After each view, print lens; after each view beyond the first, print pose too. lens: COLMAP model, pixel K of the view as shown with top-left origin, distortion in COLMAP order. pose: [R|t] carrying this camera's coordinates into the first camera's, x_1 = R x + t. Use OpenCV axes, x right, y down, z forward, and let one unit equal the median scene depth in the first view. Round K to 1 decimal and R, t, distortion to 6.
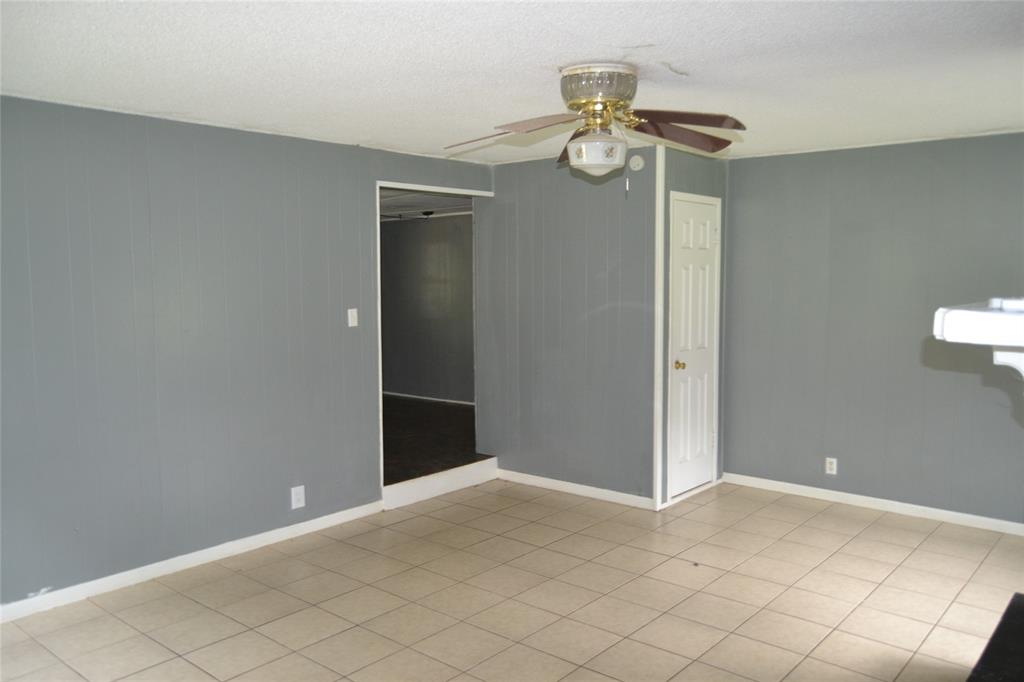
lens RADIAL K [[801.9, 0, 518.1], [0, 801.9, 336.7], [0, 0, 1]] dist [-0.013809, 0.004794]
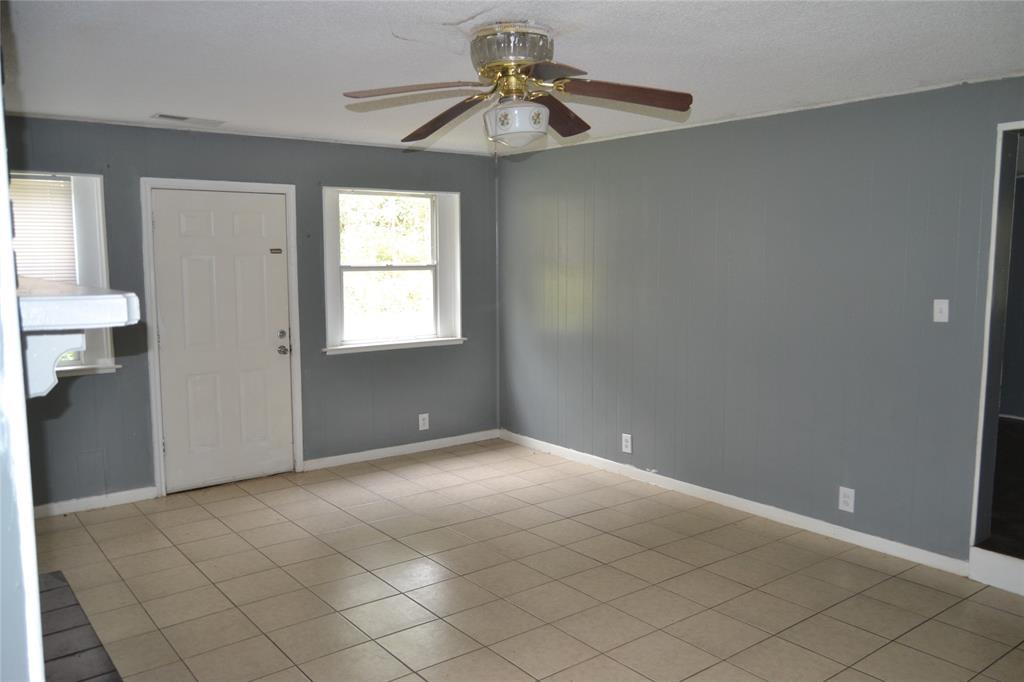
lens RADIAL K [[801.9, 0, 509.6], [0, 801.9, 342.0], [0, 0, 1]] dist [-0.013809, 0.004794]
pose [[-0.181096, 0.117831, -0.976381, 0.631964], [-0.082127, 0.987517, 0.134407, -0.063830], [0.980030, 0.104528, -0.169158, 0.727691]]
